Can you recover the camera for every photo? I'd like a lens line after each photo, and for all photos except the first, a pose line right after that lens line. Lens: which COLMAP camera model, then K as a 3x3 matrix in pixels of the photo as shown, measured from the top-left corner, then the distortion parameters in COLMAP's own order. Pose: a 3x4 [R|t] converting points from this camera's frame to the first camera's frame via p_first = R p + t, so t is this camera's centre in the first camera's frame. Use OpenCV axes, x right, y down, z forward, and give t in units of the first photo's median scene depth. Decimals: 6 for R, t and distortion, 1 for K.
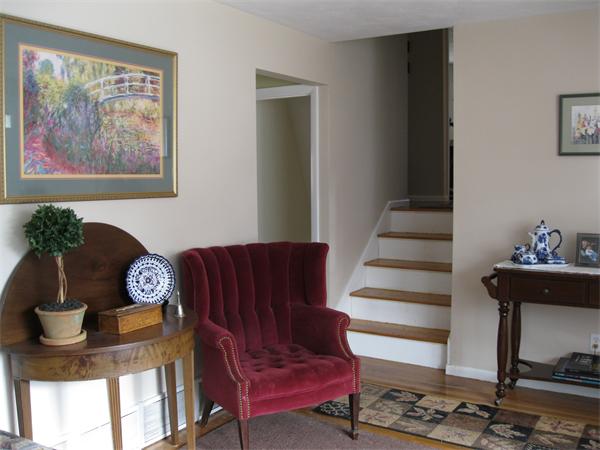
lens RADIAL K [[609.9, 0, 299.8], [0, 609.9, 223.5], [0, 0, 1]] dist [-0.114803, 0.000000]
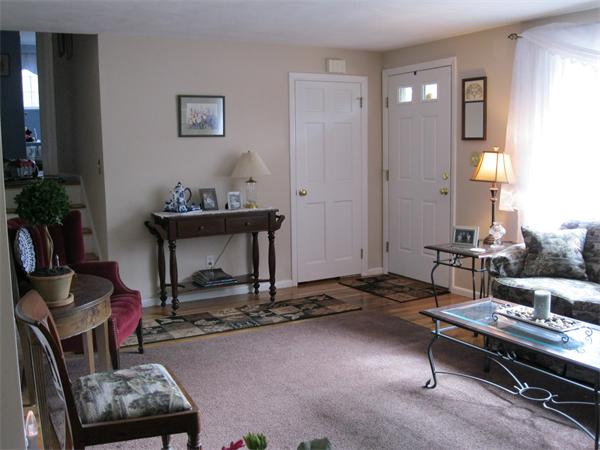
lens RADIAL K [[609.9, 0, 299.3], [0, 609.9, 225.2], [0, 0, 1]] dist [-0.114803, 0.000000]
pose [[0.472557, -0.117160, 0.873478, -0.783148], [0.078411, 0.992783, 0.090742, -0.013189], [-0.877805, 0.025609, 0.478333, 0.051757]]
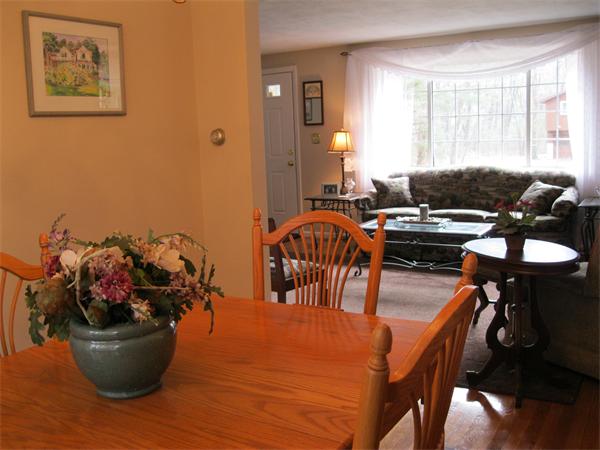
lens RADIAL K [[609.9, 0, 301.7], [0, 609.9, 224.0], [0, 0, 1]] dist [-0.114803, 0.000000]
pose [[-0.031894, -0.139516, 0.989706, -1.362701], [0.111601, 0.983521, 0.142241, -0.019631], [-0.993241, 0.114989, -0.015798, 0.462884]]
